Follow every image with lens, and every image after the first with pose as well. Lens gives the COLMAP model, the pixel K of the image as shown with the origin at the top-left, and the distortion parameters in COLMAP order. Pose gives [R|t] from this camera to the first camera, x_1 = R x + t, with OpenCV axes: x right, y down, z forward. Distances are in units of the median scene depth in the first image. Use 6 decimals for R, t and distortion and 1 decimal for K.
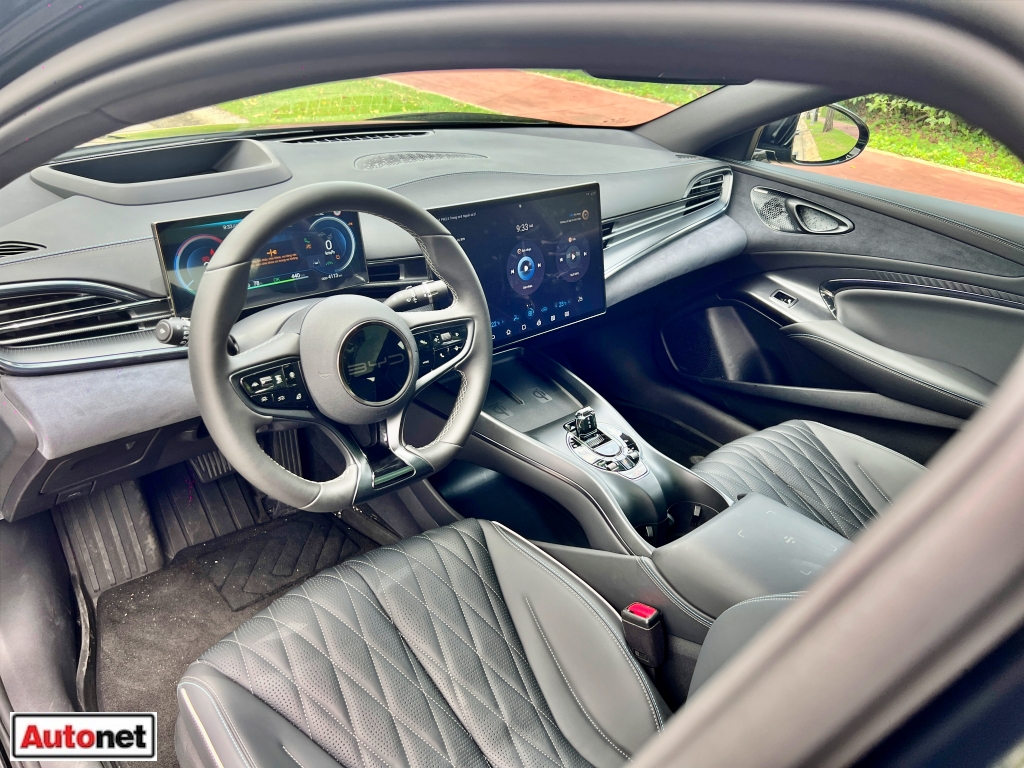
lens RADIAL K [[755.4, 0, 512.2], [0, 755.4, 387.3], [0, 0, 1]] dist [0.076513, -0.072826]
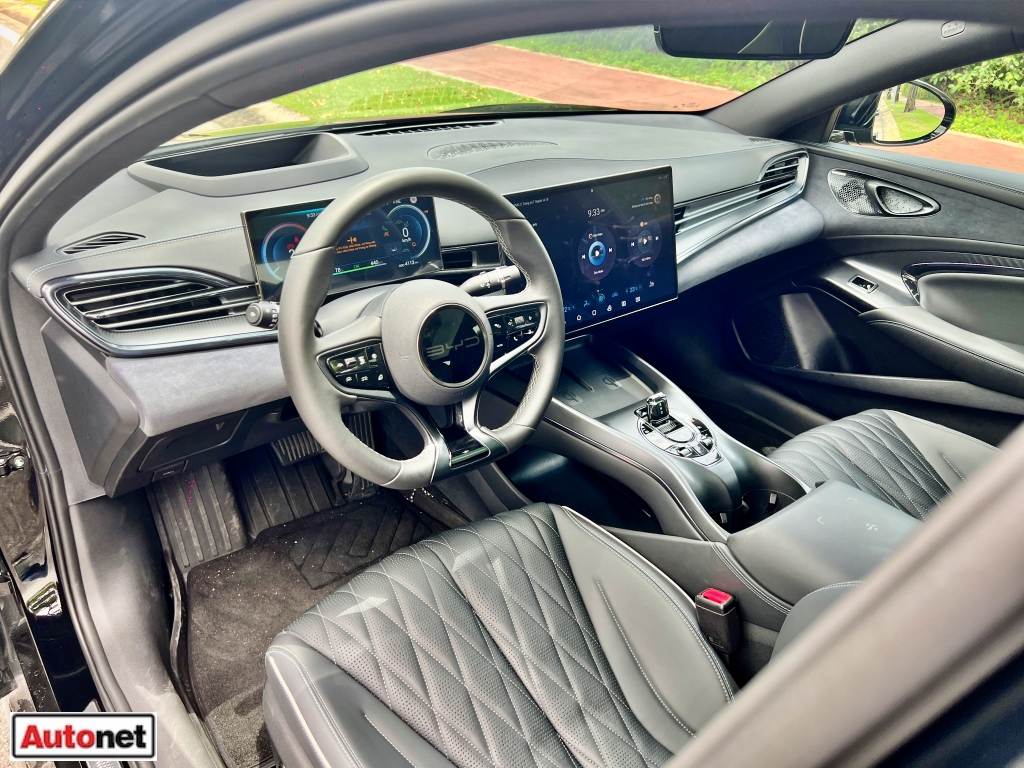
lens RADIAL K [[755.4, 0, 512.2], [0, 755.4, 387.3], [0, 0, 1]] dist [0.076513, -0.072826]
pose [[0.996659, 0.001585, -0.081663, -0.011762], [-0.000981, 0.999972, 0.007429, 0.012168], [0.081673, -0.007324, 0.996632, -0.007691]]
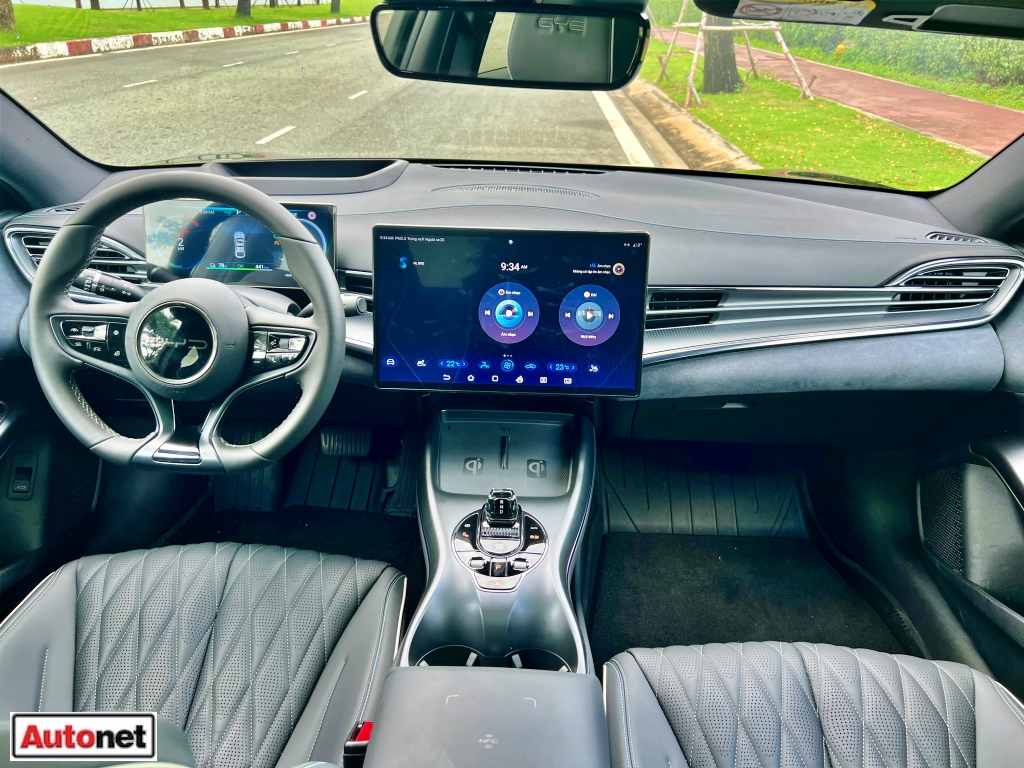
lens RADIAL K [[755.4, 0, 512.2], [0, 755.4, 387.3], [0, 0, 1]] dist [0.076513, -0.072826]
pose [[0.720917, 0.247730, -0.647232, 0.606646], [-0.302889, 0.952636, 0.027252, -0.101511], [0.623328, 0.176392, 0.761806, 0.357093]]
